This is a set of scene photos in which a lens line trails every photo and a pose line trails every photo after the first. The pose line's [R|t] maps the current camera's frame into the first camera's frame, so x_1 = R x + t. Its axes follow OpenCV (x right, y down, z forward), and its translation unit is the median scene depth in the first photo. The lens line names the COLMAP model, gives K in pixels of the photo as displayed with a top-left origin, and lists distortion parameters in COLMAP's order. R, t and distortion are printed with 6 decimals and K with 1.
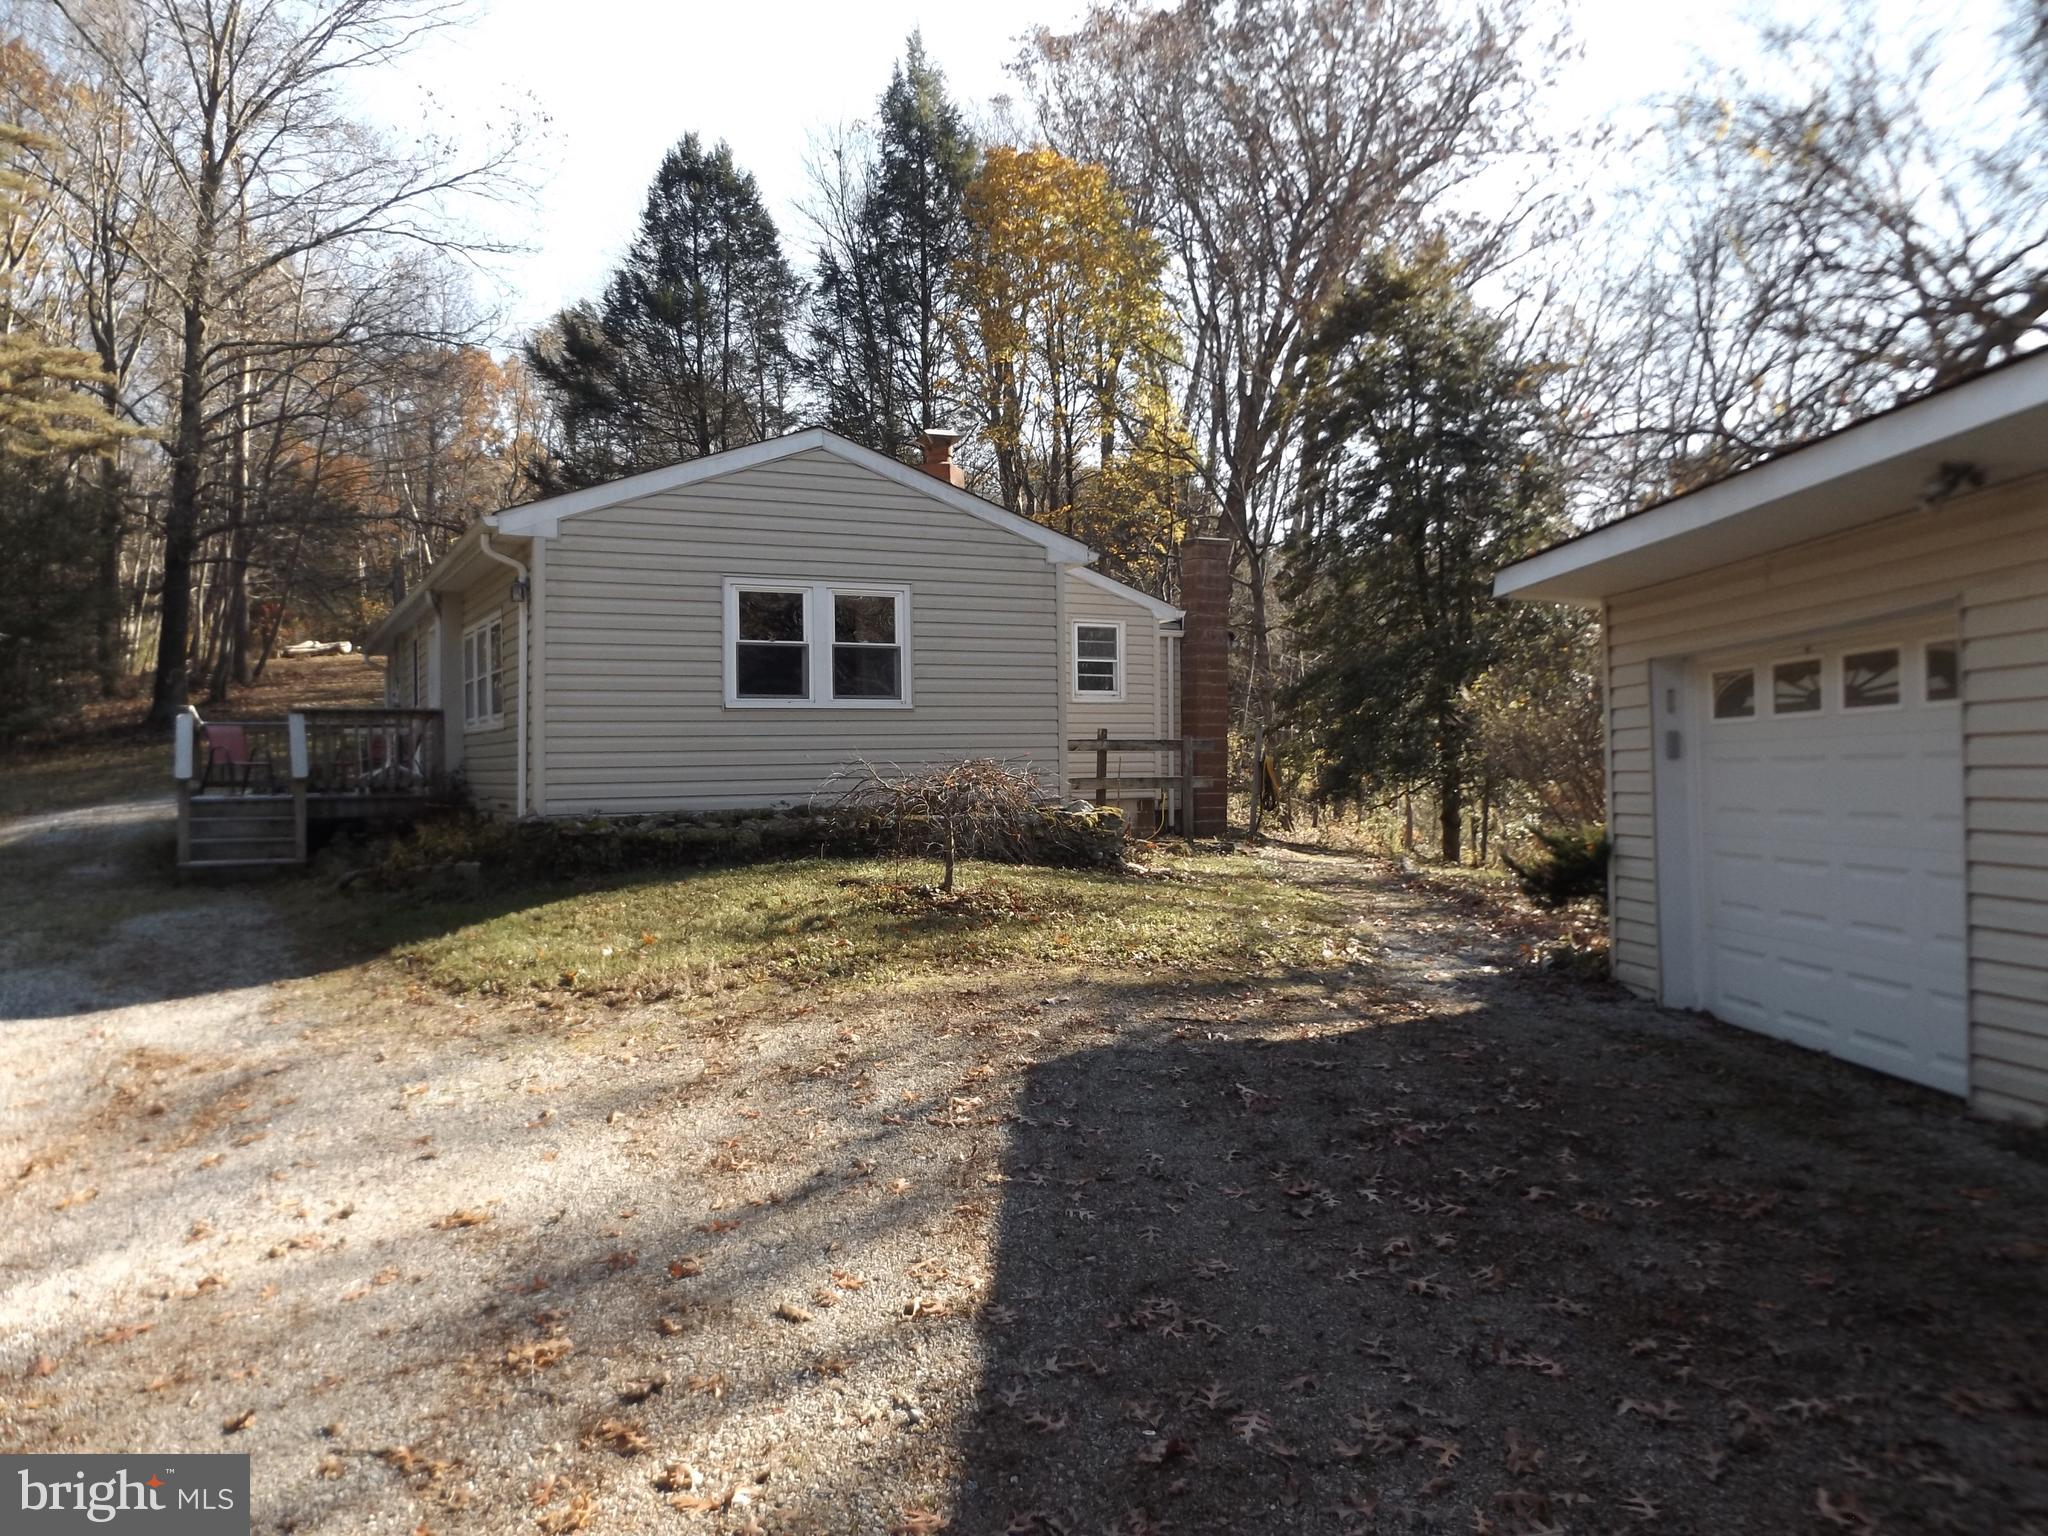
lens RADIAL K [[1541.7, 0, 1027.2], [0, 1541.7, 762.0], [0, 0, 1]] dist [-0.000700, -0.000482]
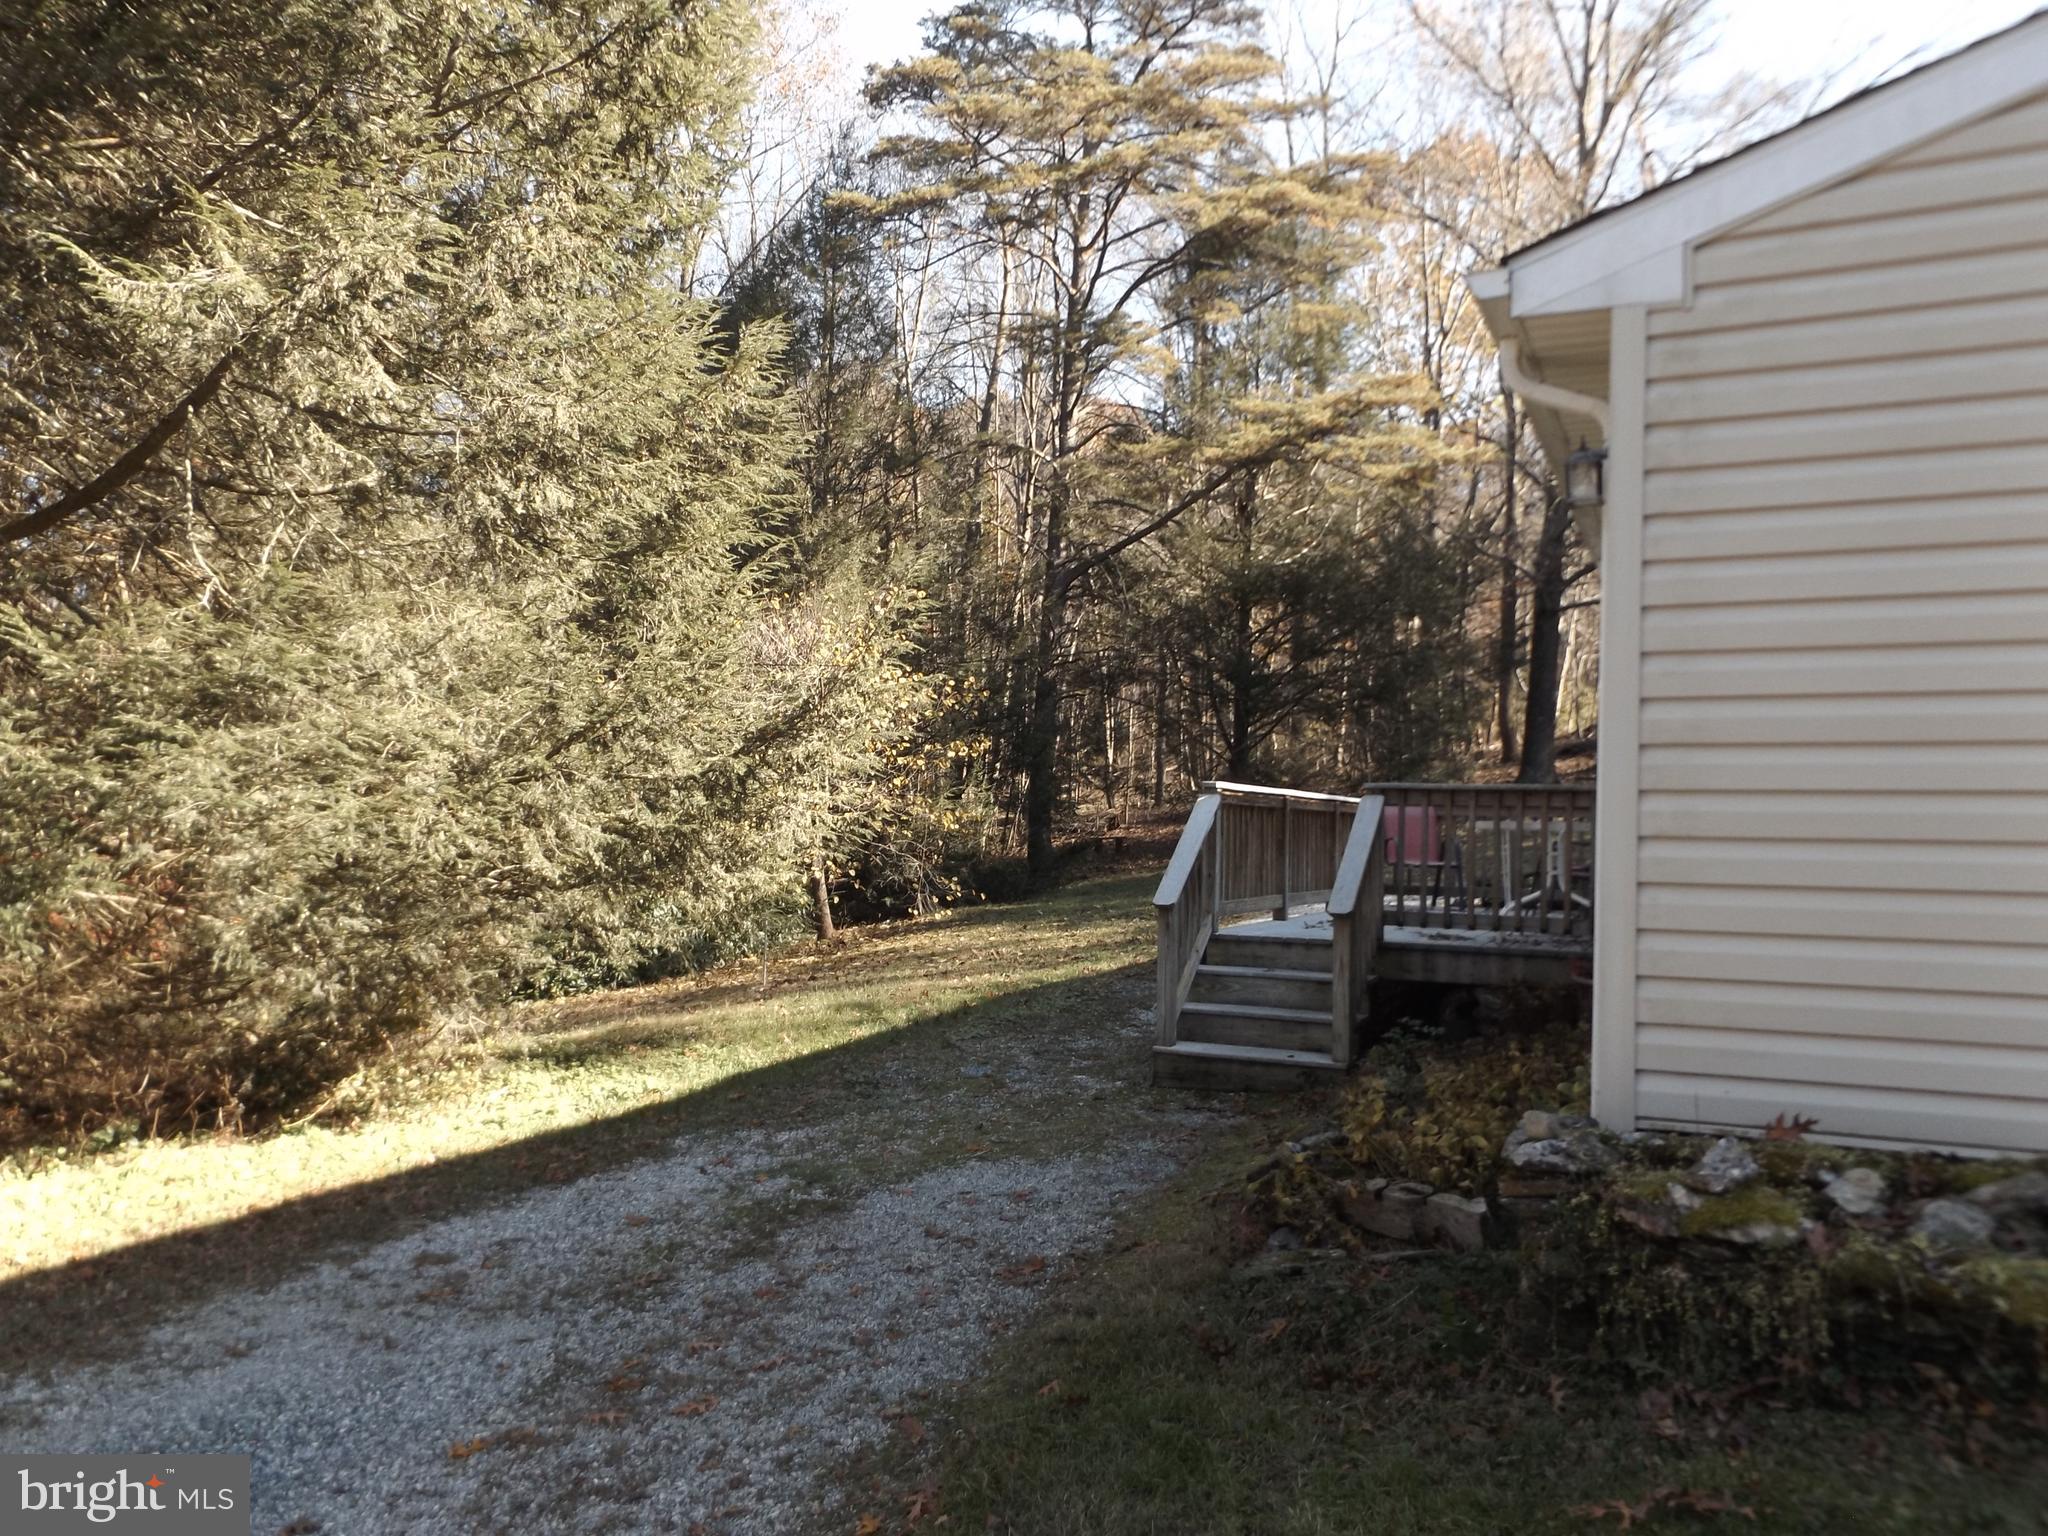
lens RADIAL K [[1541.7, 0, 1031.6], [0, 1541.7, 758.5], [0, 0, 1]] dist [-0.000700, -0.000482]
pose [[0.620985, -0.008484, -0.783776, -0.032042], [-0.025469, 0.999195, -0.030995, -0.007443], [0.783408, 0.039210, 0.620269, 0.169860]]
